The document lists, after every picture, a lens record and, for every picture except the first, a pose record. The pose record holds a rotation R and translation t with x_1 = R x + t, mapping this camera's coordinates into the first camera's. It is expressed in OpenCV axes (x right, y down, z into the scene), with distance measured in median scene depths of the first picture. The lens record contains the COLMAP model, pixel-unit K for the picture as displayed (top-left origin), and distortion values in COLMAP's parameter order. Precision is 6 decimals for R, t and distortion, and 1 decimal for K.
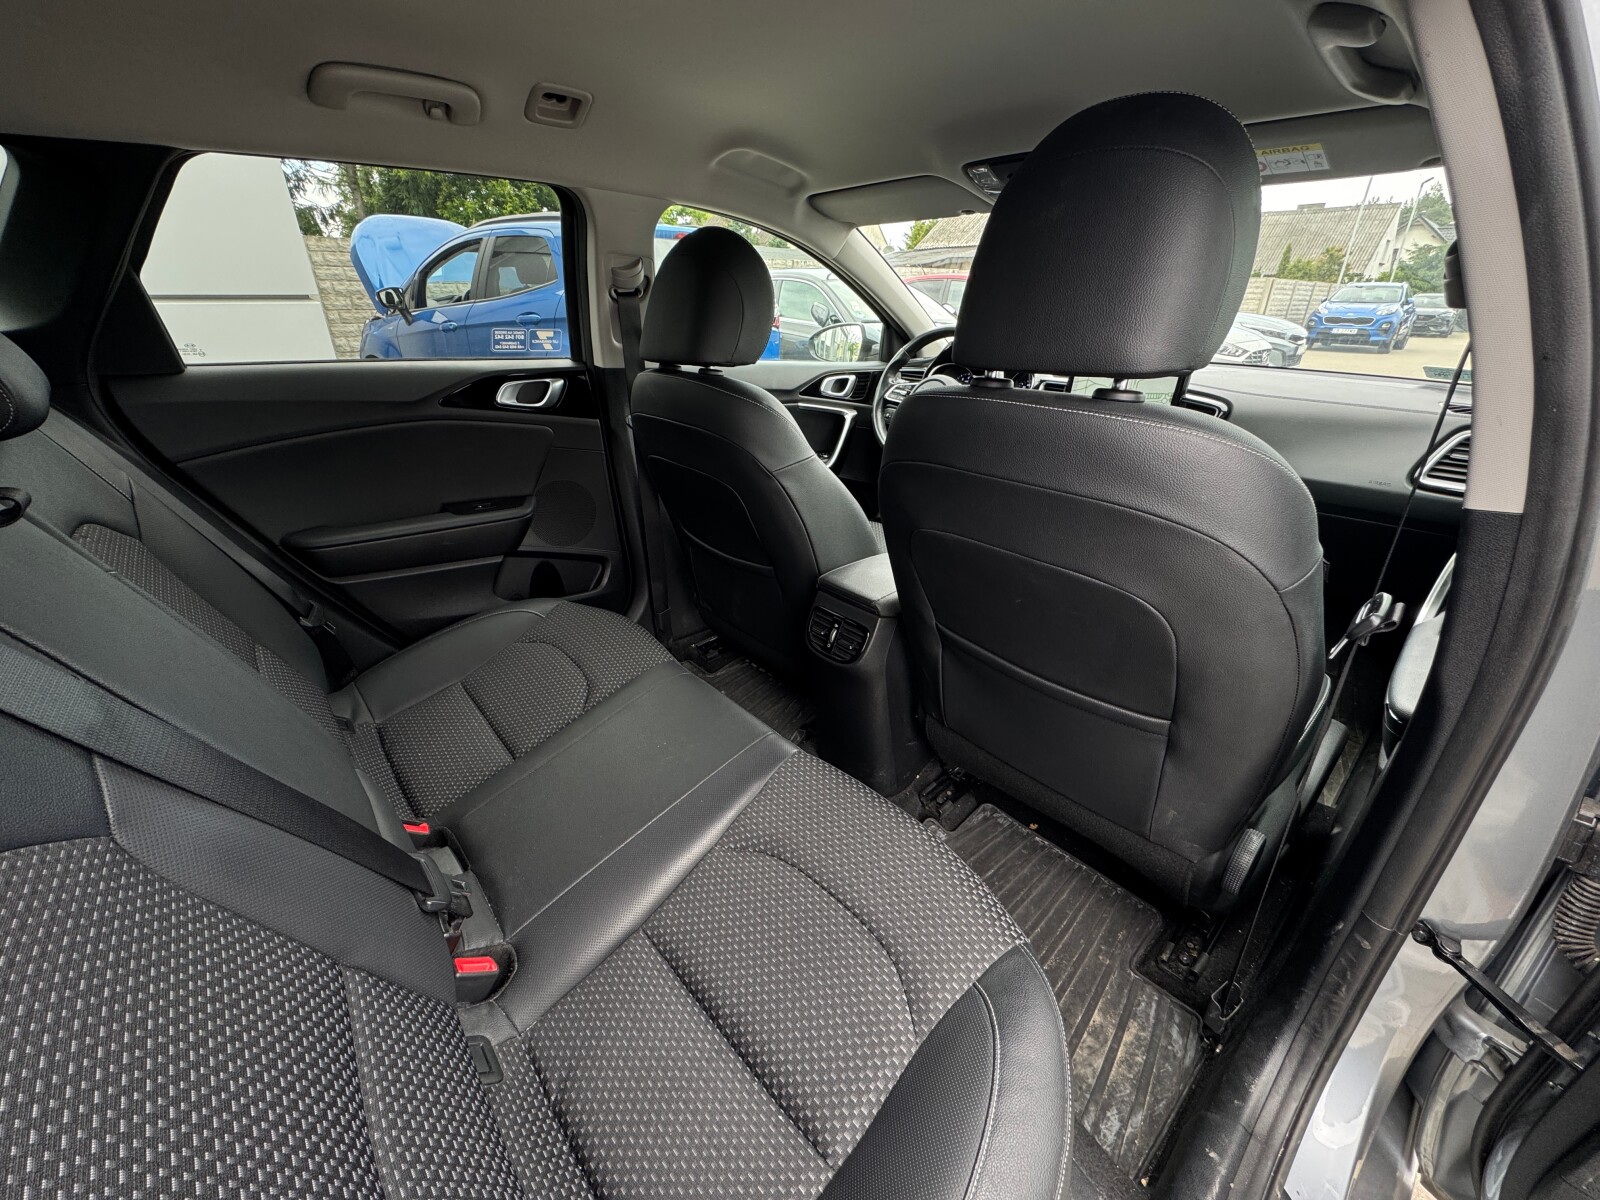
lens RADIAL K [[652.3, 0, 792.6], [0, 652.3, 606.6], [0, 0, 1]] dist [-0.001675, 0.000219]
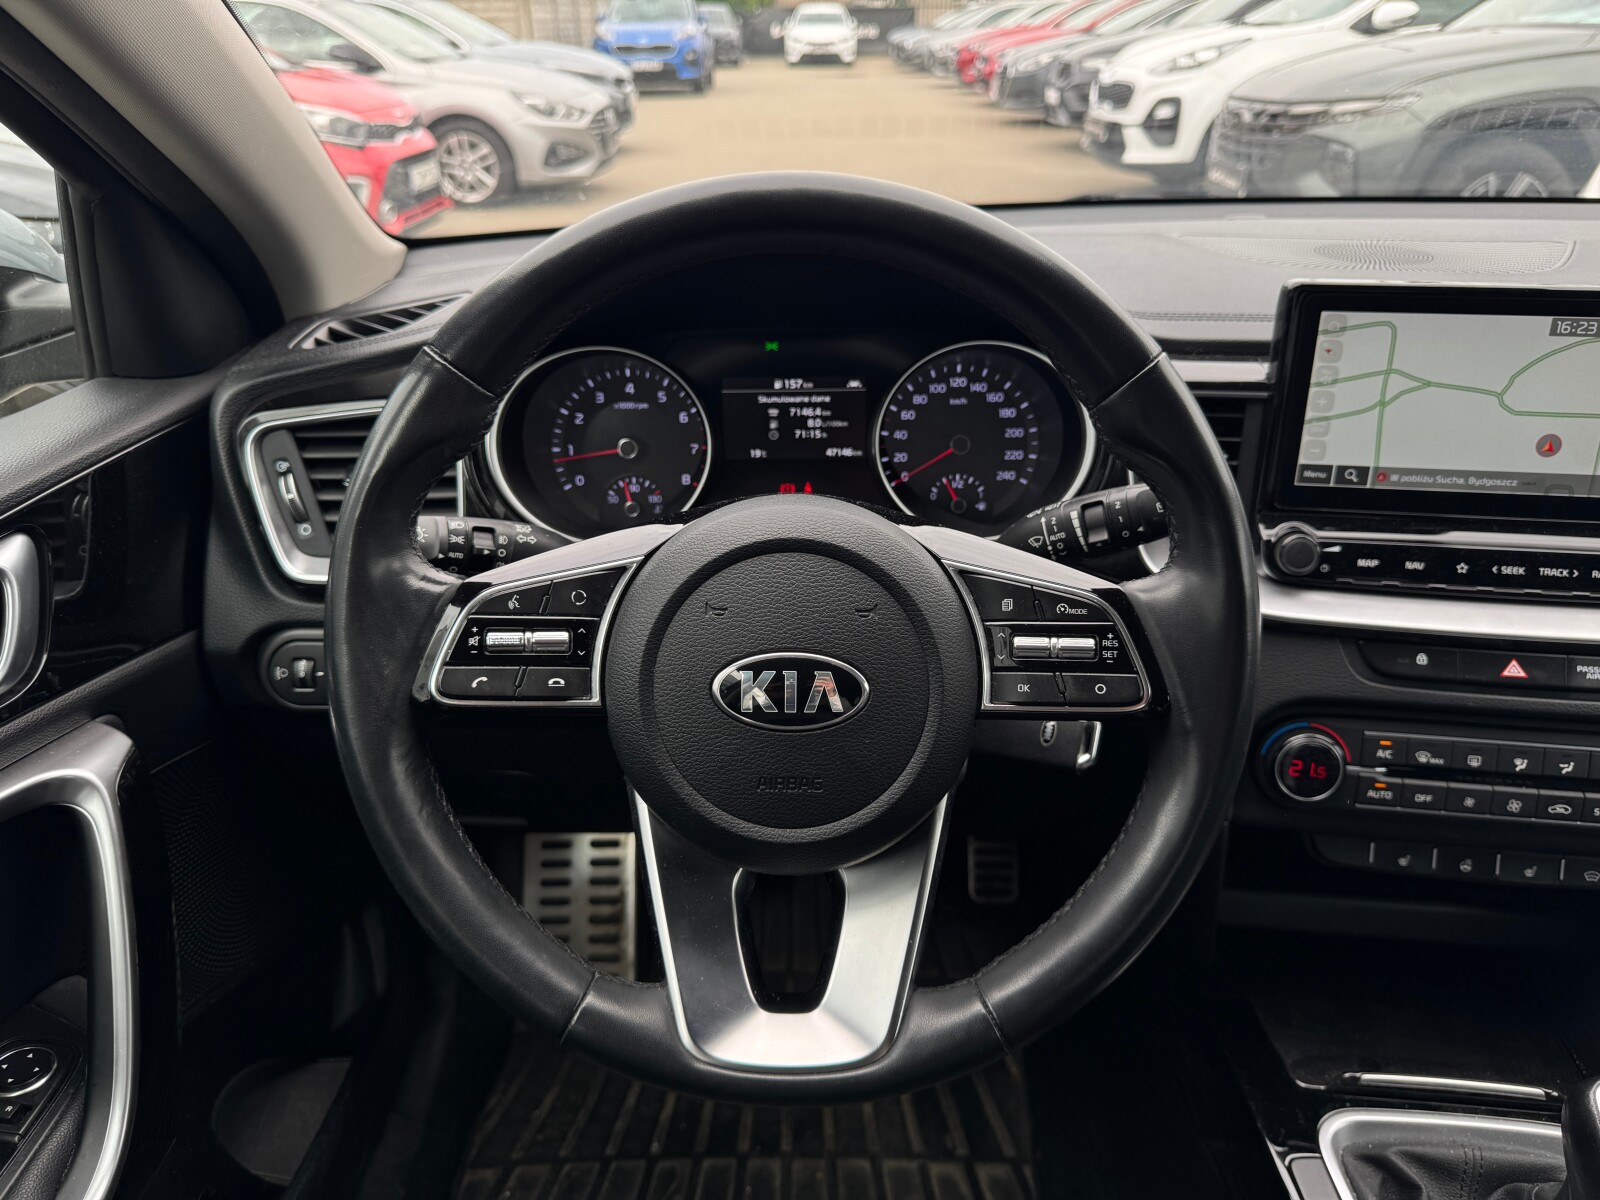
lens RADIAL K [[1147.9, 0, 804.8], [0, 1147.9, 606.9], [0, 0, 1]] dist [0.052444, -0.072999]
pose [[0.667556, -0.348678, 0.657869, 0.007215], [0.331691, 0.930316, 0.156503, -0.068099], [-0.666596, 0.113734, 0.736692, 0.144547]]
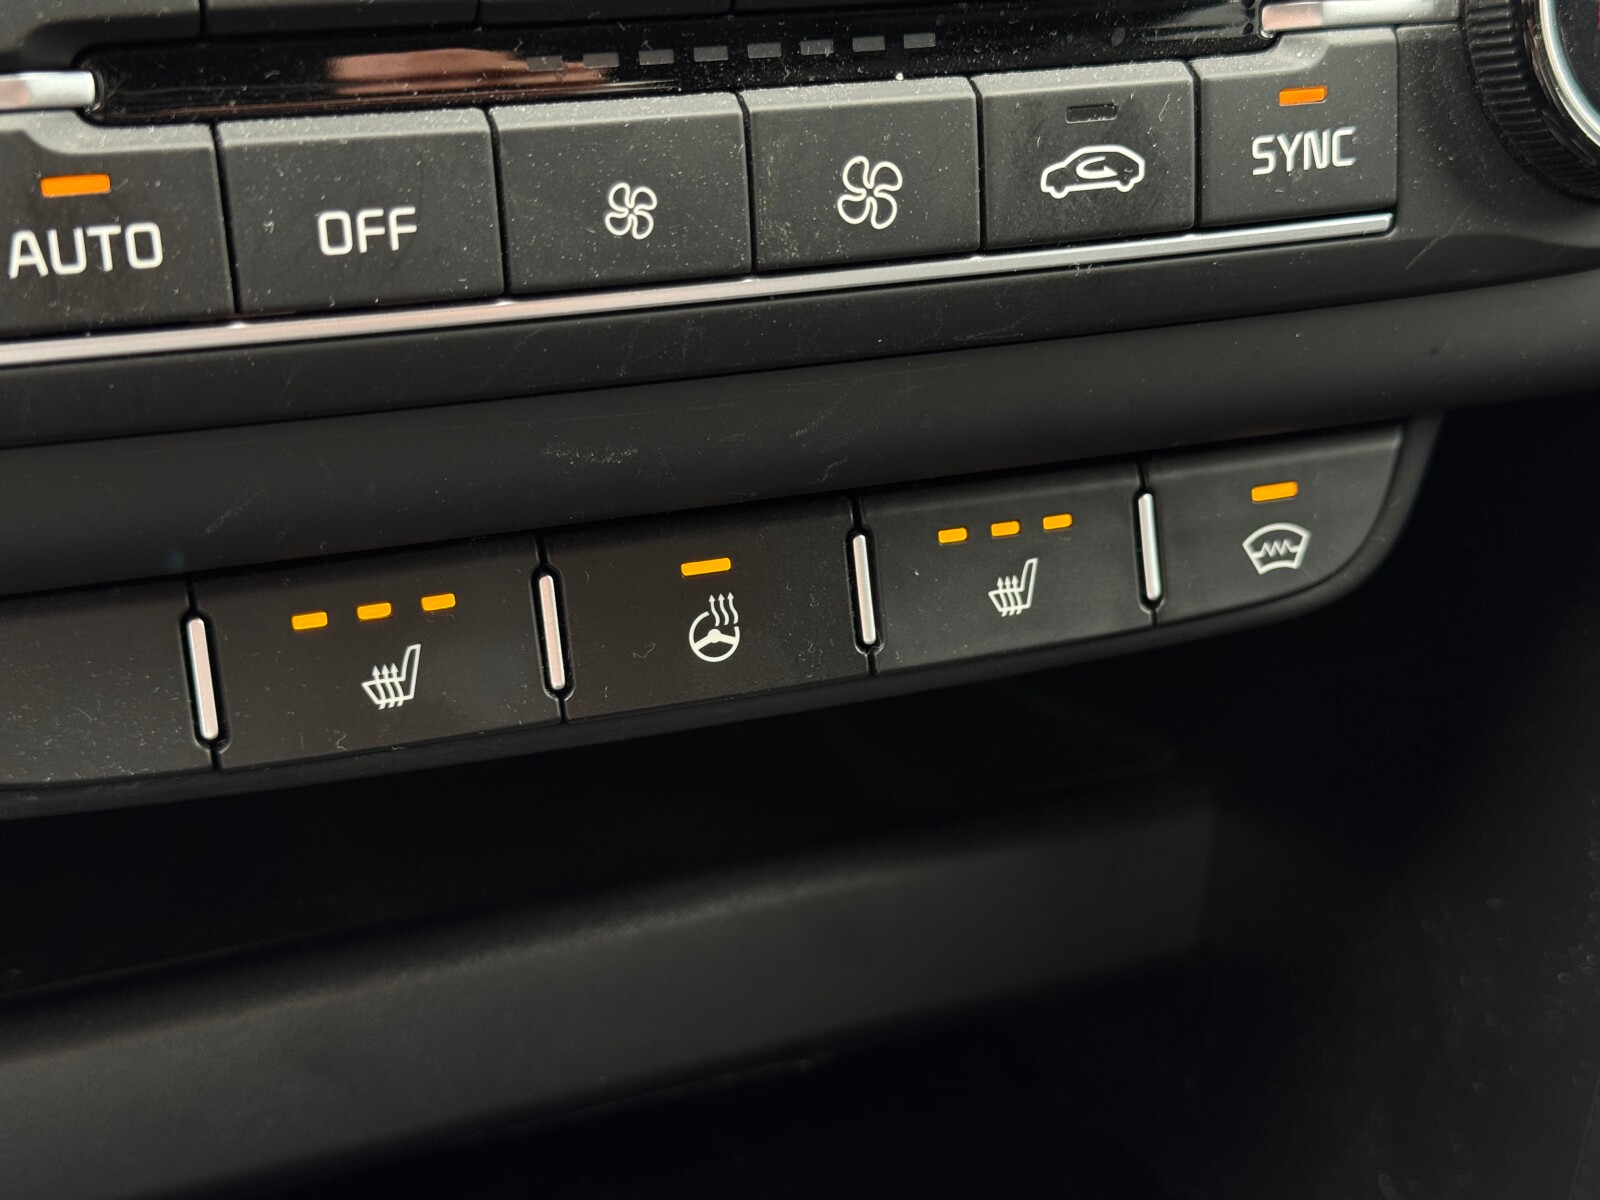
lens RADIAL K [[2312.8, 0, 792.5], [0, 2312.8, 616.1], [0, 0, 1]] dist [0.092742, 0.000000]
pose [[0.205356, -0.471806, 0.857454, 0.052305], [0.383847, 0.844757, 0.372890, -0.039081], [-0.900272, 0.252556, 0.354577, 0.161238]]
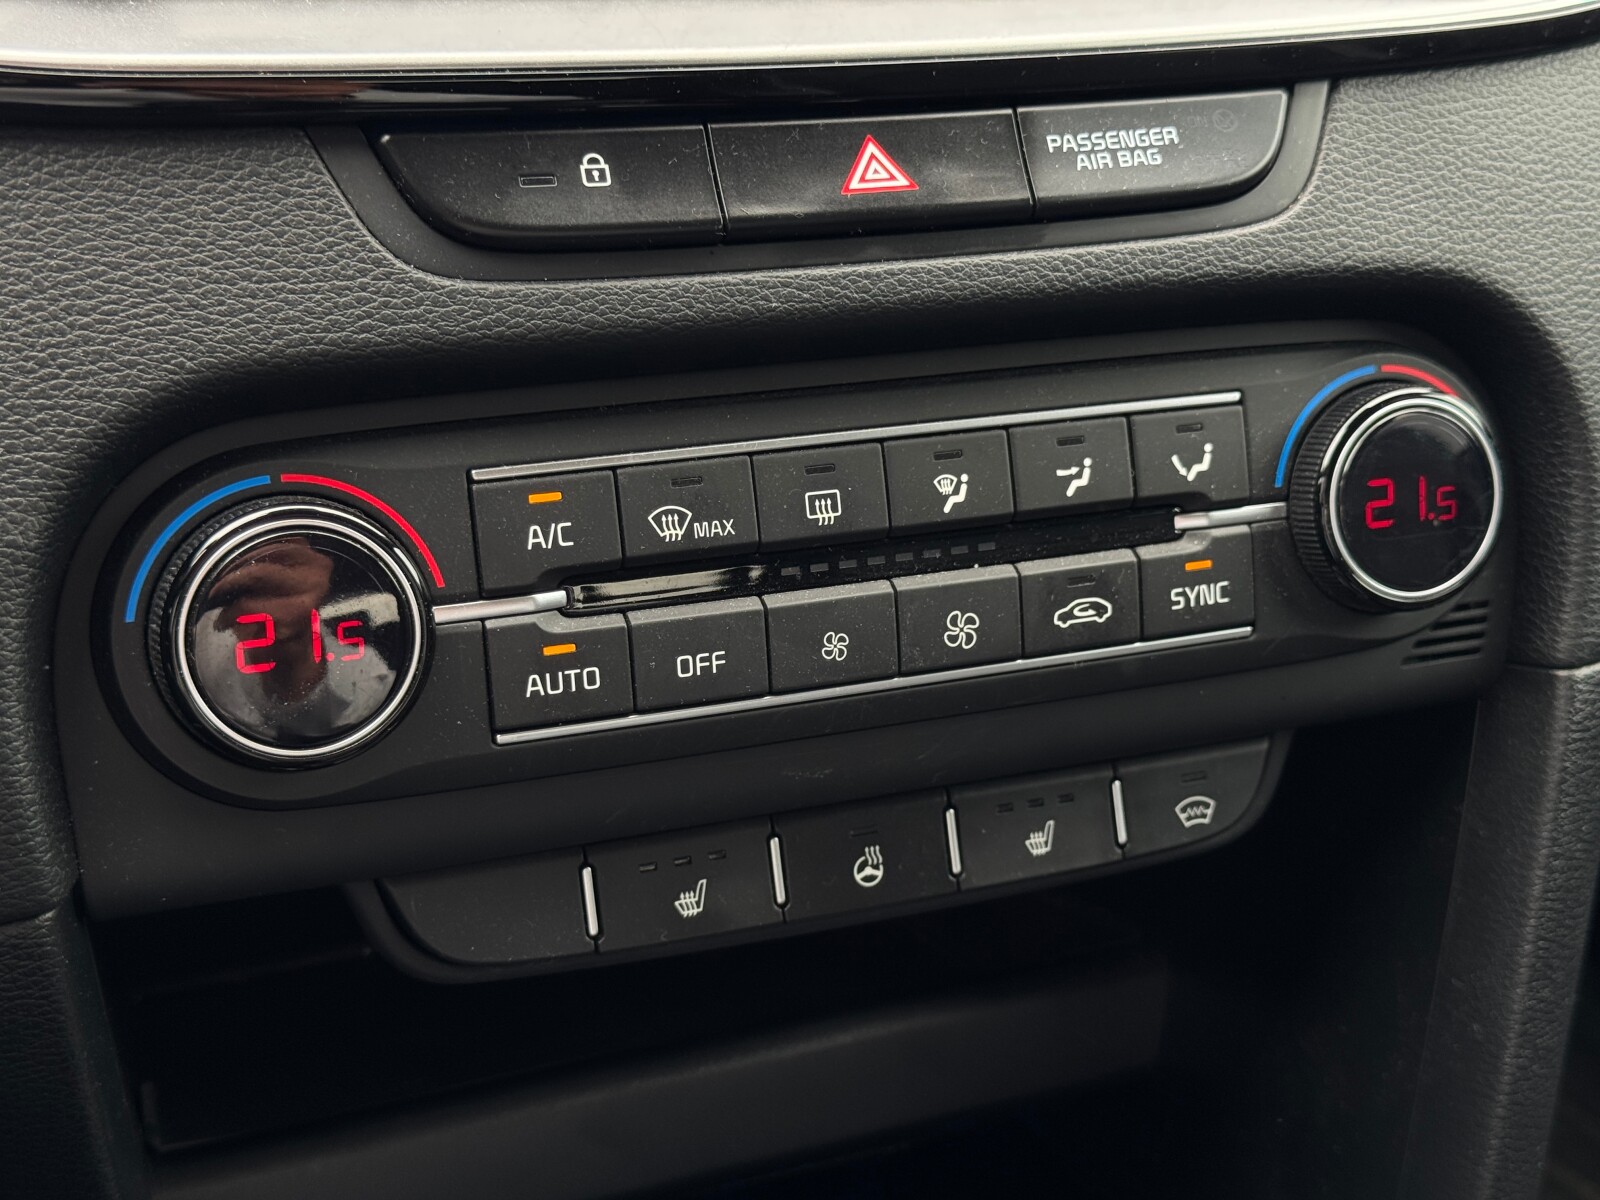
lens RADIAL K [[2312.8, 0, 811.7], [0, 2312.8, 588.6], [0, 0, 1]] dist [0.092742, 0.000000]
pose [[0.187726, -0.403816, 0.895372, 0.036971], [0.384374, 0.869083, 0.311370, -0.048186], [-0.903889, 0.285706, 0.318366, 0.156697]]
